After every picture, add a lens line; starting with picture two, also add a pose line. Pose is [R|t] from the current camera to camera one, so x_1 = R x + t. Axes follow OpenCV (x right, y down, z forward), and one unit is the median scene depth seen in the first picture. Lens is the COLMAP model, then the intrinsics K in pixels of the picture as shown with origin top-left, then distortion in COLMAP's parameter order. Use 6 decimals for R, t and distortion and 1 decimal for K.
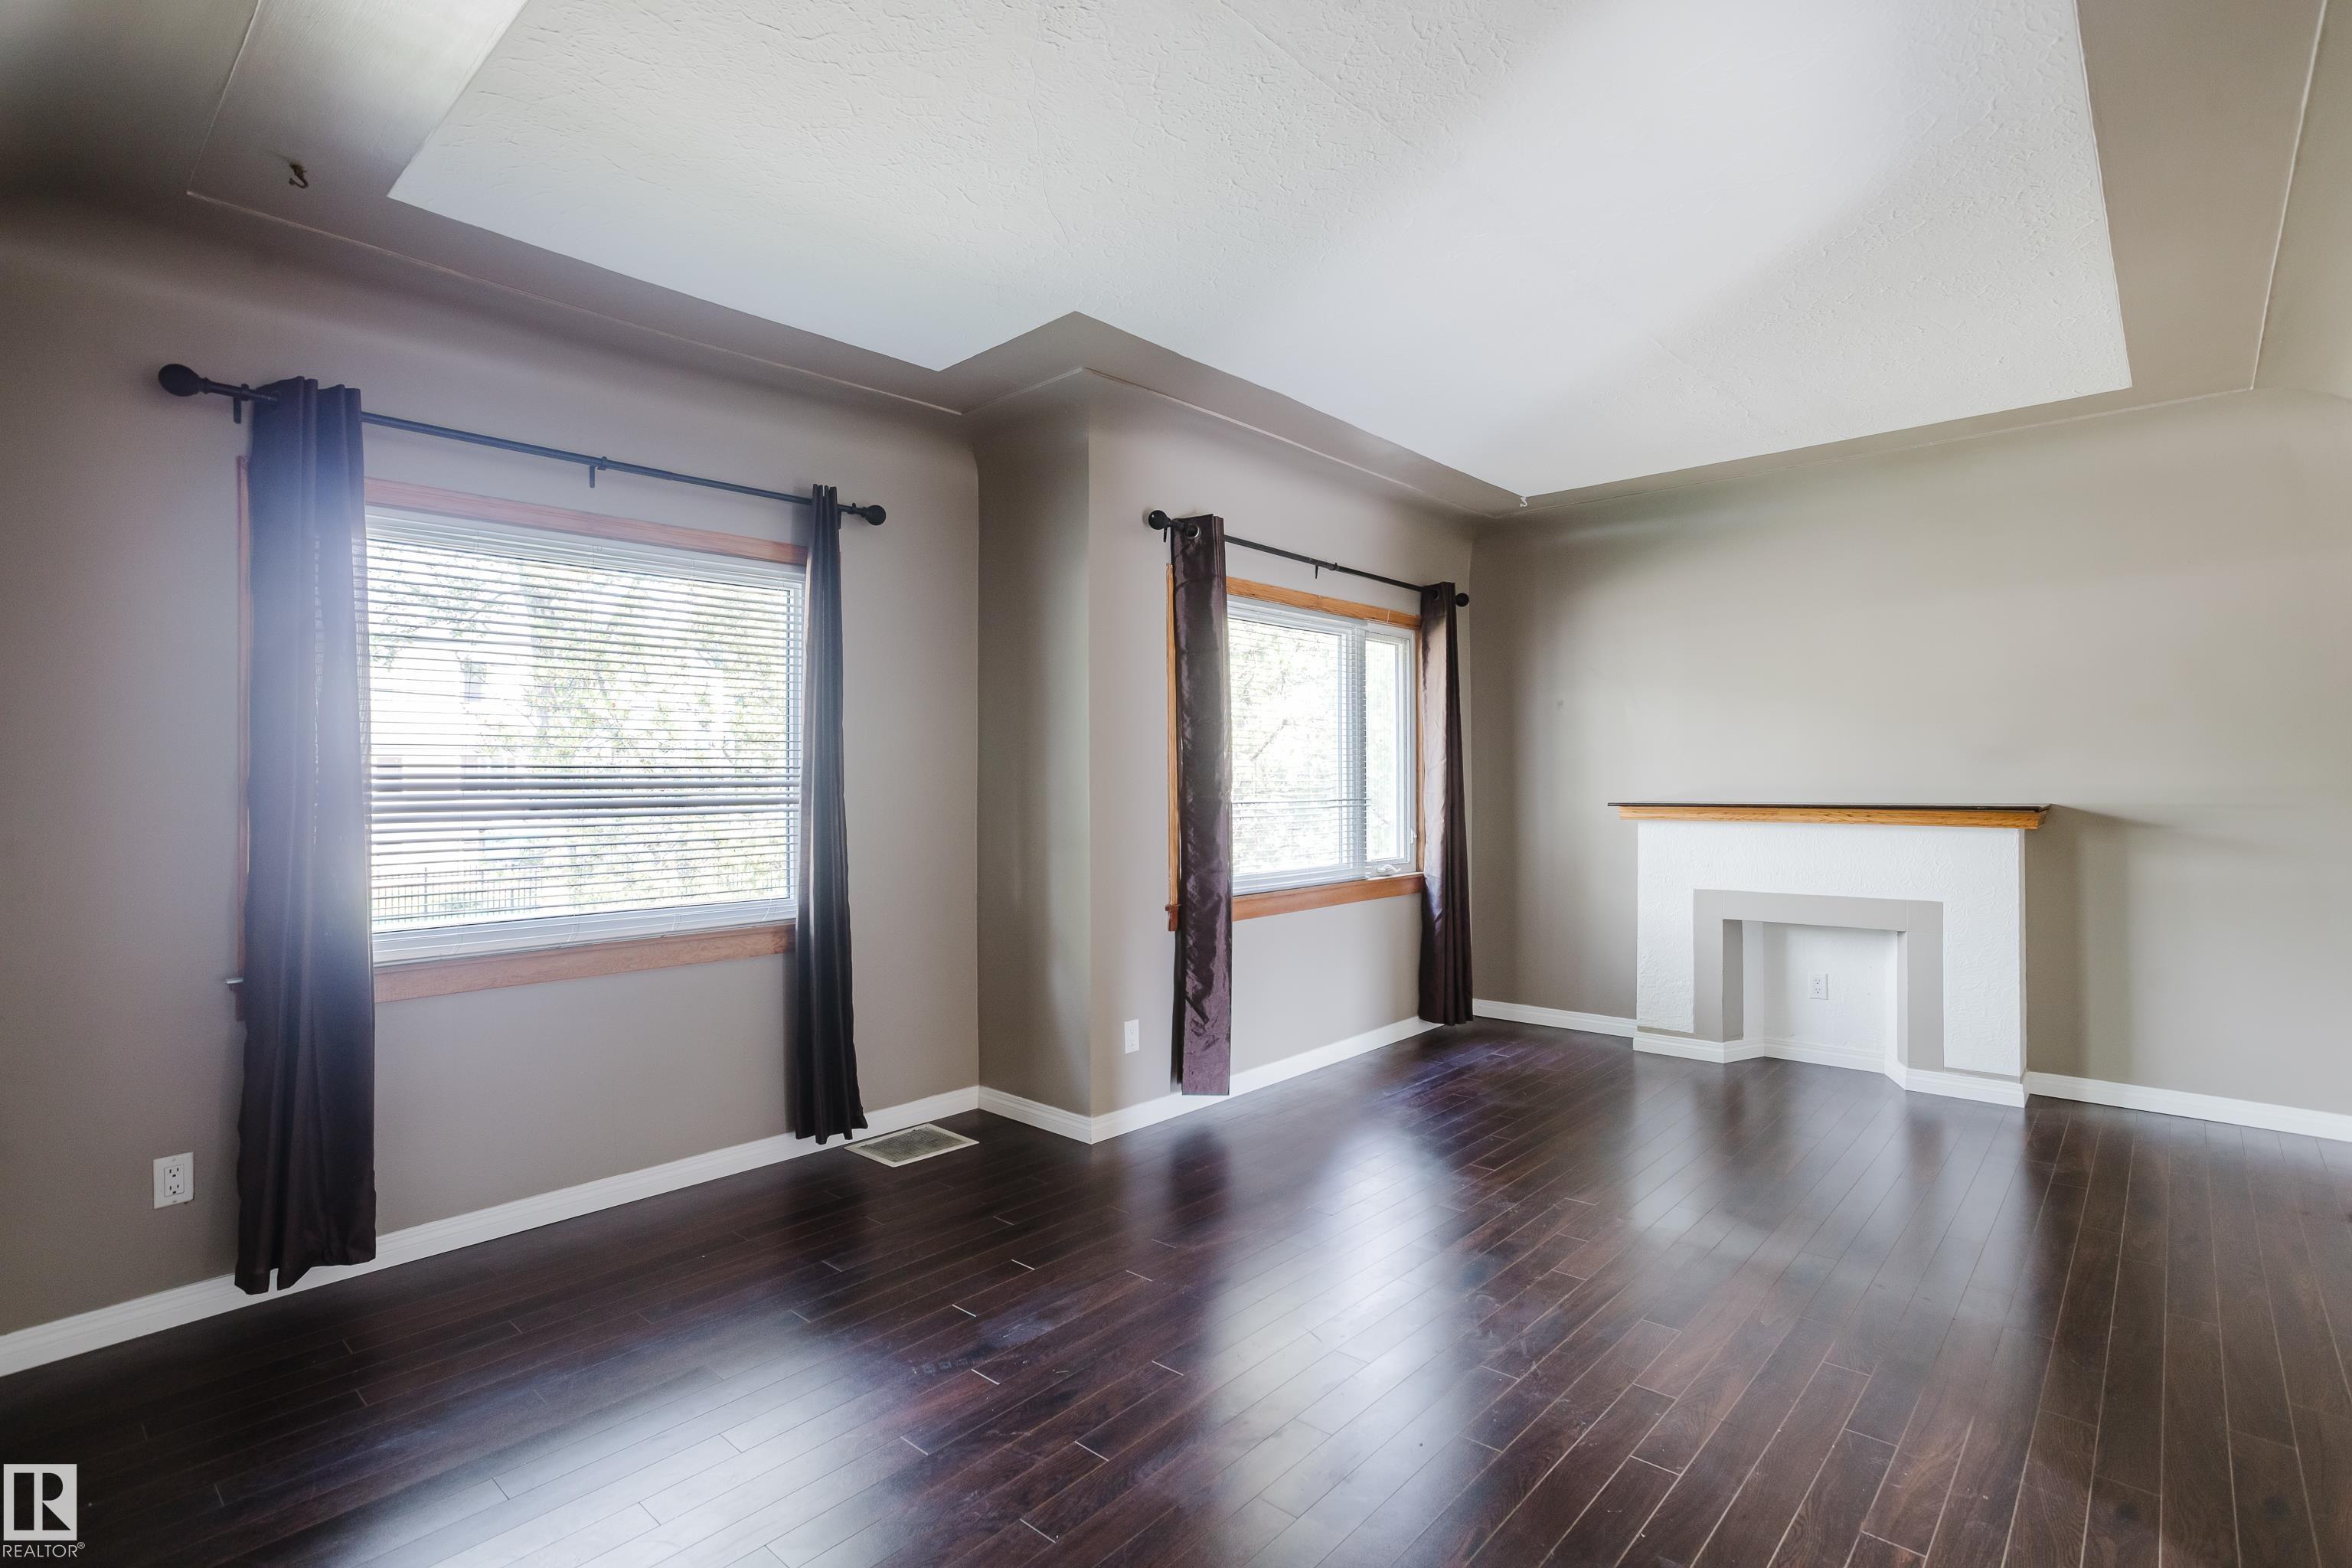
lens RADIAL K [[1145.4, 0, 1168.1], [0, 1145.4, 782.4], [0, 0, 1]] dist [-0.033618, 0.022741]
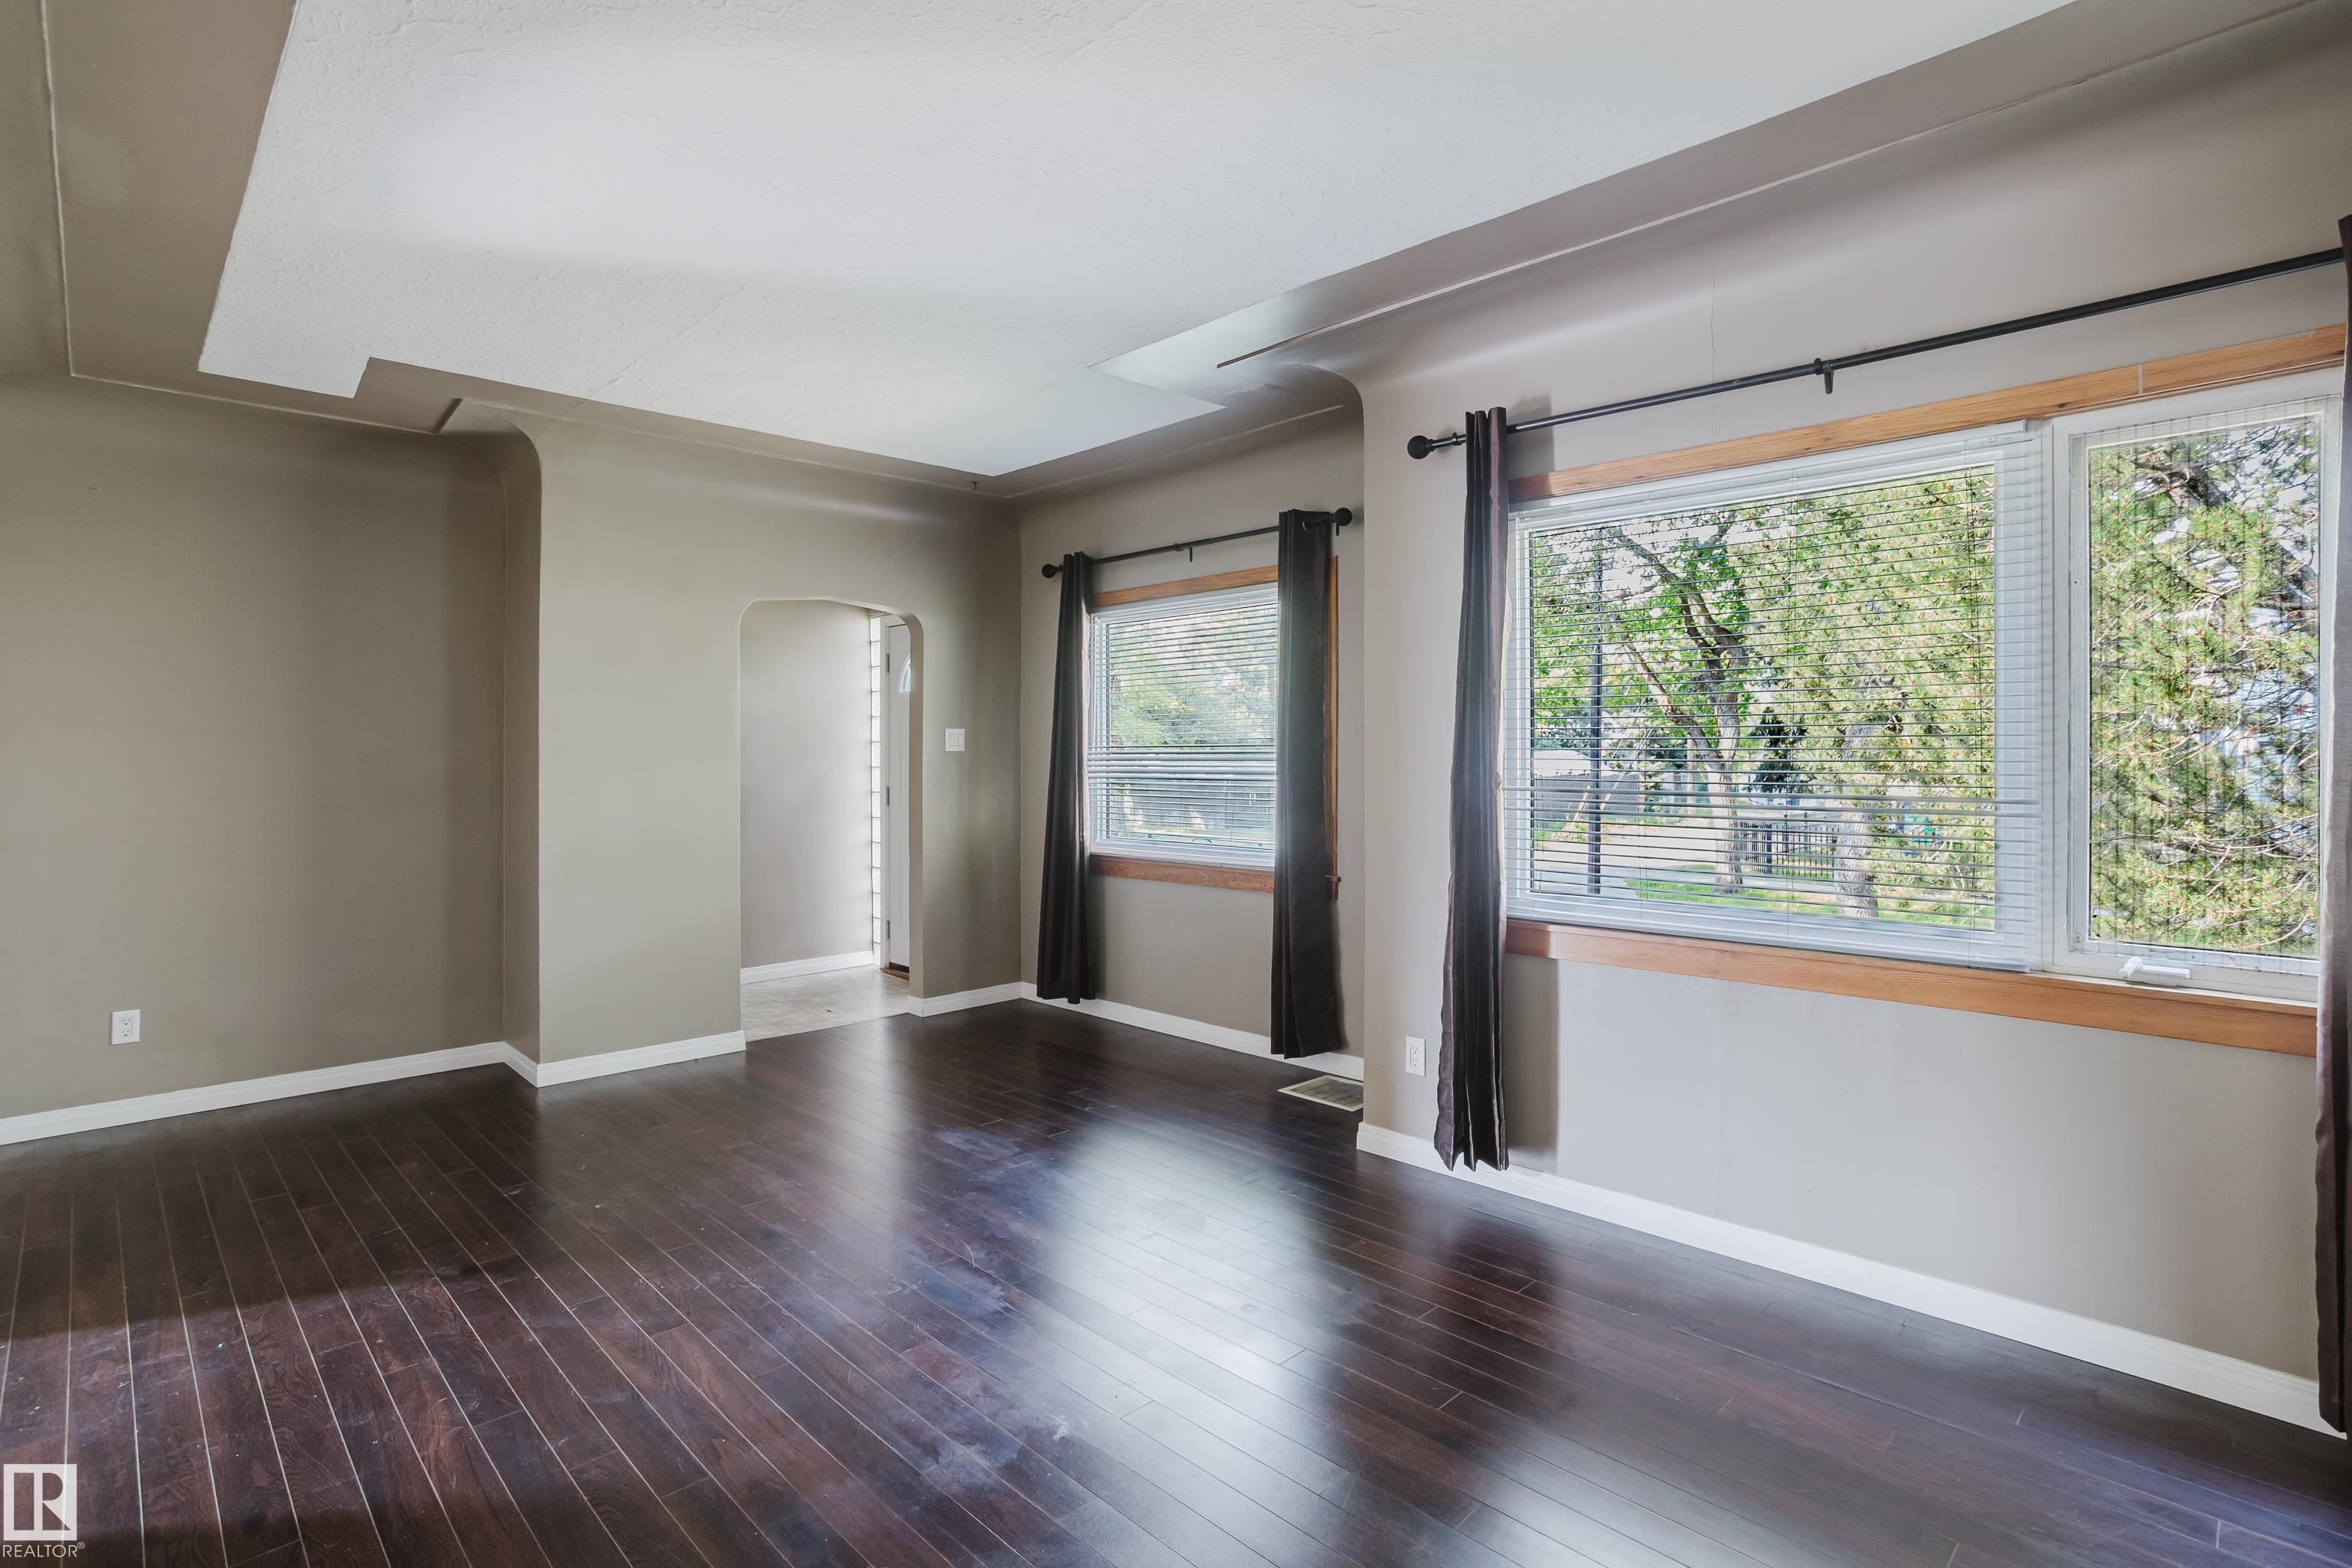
lens RADIAL K [[1145.4, 0, 1175.6], [0, 1145.4, 762.1], [0, 0, 1]] dist [-0.033618, 0.022741]
pose [[-0.062484, 0.018067, -0.997882, 1.229480], [0.000224, 0.999836, 0.018089, -0.024659], [0.998046, 0.000907, -0.062478, 1.292124]]
